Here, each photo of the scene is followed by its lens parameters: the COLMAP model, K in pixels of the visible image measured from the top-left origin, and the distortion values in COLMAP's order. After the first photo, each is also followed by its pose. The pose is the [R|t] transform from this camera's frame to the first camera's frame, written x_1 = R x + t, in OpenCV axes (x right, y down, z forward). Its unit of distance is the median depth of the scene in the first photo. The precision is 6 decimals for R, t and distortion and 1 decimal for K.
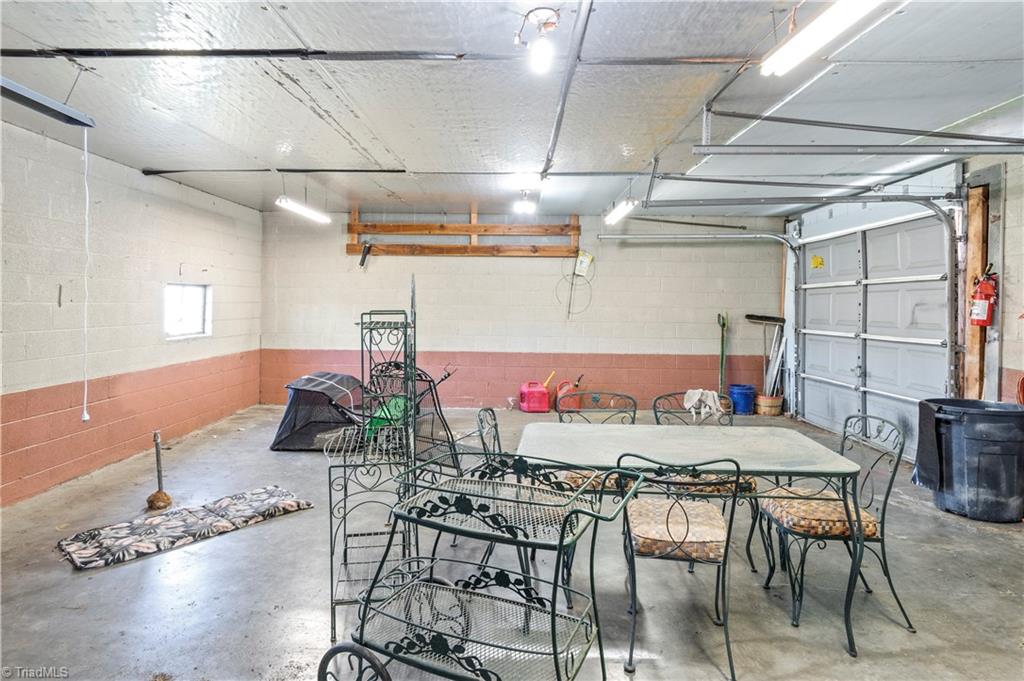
lens RADIAL K [[579.5, 0, 512.9], [0, 579.5, 325.1], [0, 0, 1]] dist [0.014949, -0.011332]
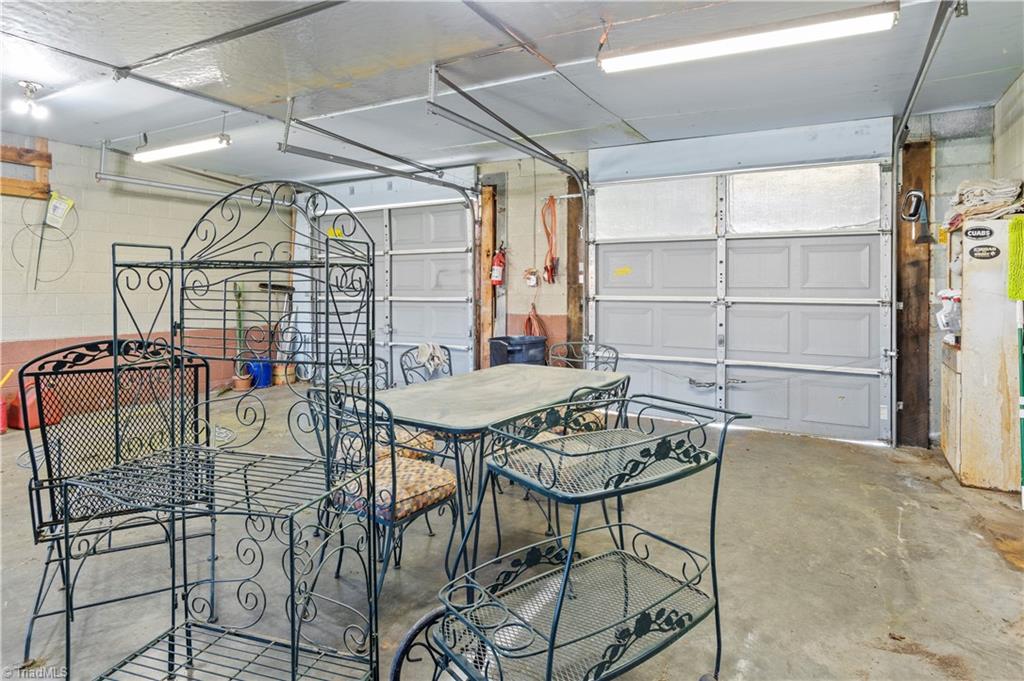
lens RADIAL K [[566.9, 0, 514.2], [0, 566.9, 307.9], [0, 0, 1]] dist [0.002156, -0.003328]
pose [[0.459947, -0.036986, 0.887176, -0.370040], [0.035806, 0.999092, 0.023088, 0.024426], [-0.887224, 0.021147, 0.460854, 0.307725]]
